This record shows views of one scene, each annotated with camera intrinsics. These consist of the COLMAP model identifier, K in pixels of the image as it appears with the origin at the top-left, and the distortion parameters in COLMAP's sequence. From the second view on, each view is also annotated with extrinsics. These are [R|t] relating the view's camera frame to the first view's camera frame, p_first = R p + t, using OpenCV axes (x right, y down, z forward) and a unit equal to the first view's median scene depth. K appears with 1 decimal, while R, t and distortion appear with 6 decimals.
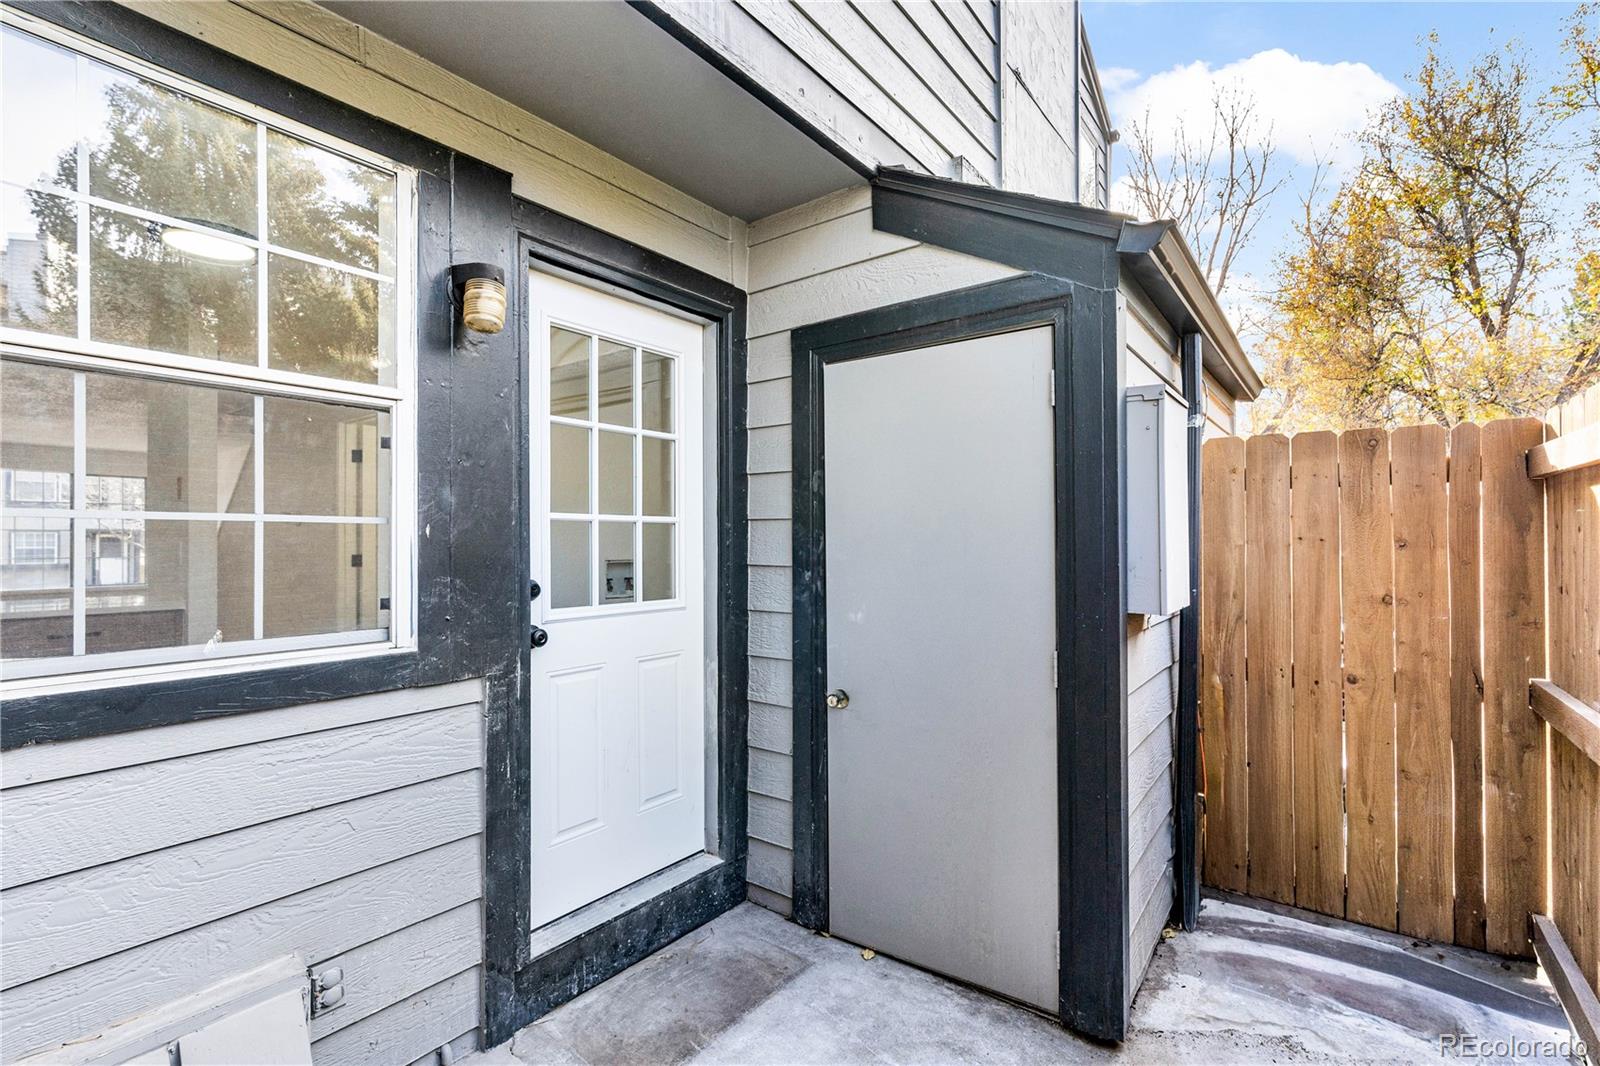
lens RADIAL K [[725.8, 0, 800.8], [0, 725.8, 539.2], [0, 0, 1]] dist [-0.008621, 0.001202]
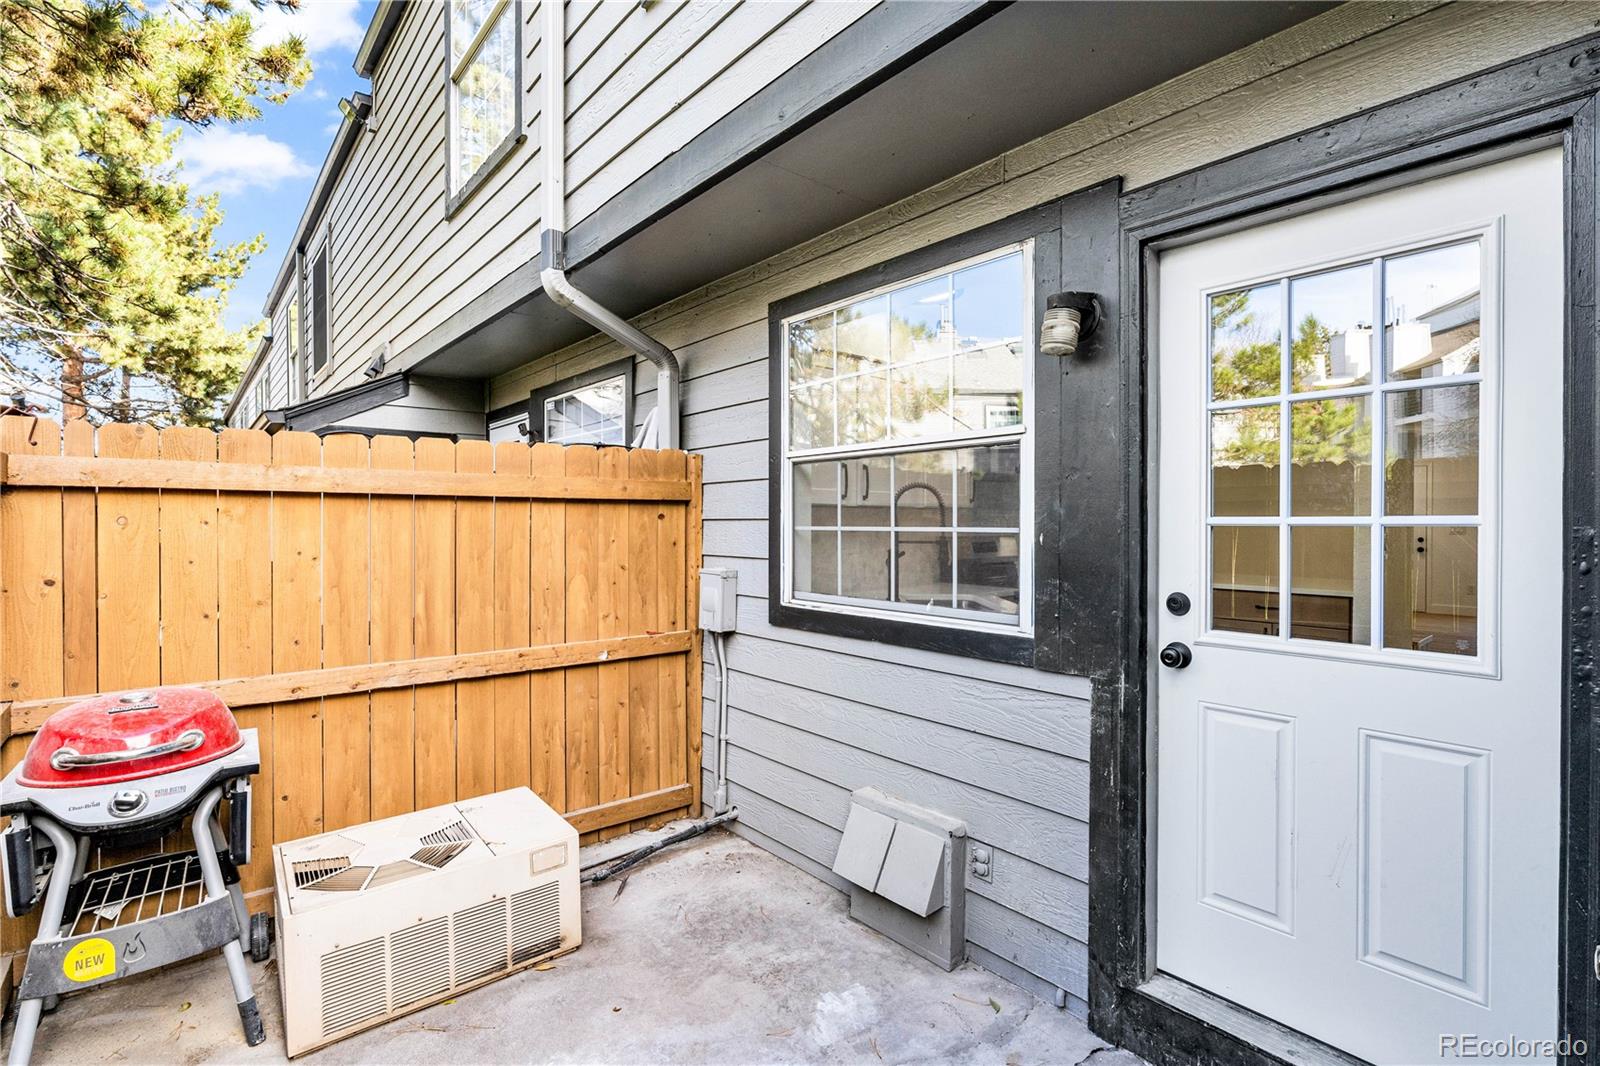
lens RADIAL K [[725.8, 0, 800.8], [0, 725.8, 539.2], [0, 0, 1]] dist [-0.008621, 0.001202]
pose [[-0.209077, 0.016367, -0.977762, 0.679239], [-0.000993, 0.999856, 0.016950, -0.028846], [0.977899, 0.004515, -0.209030, 0.810567]]
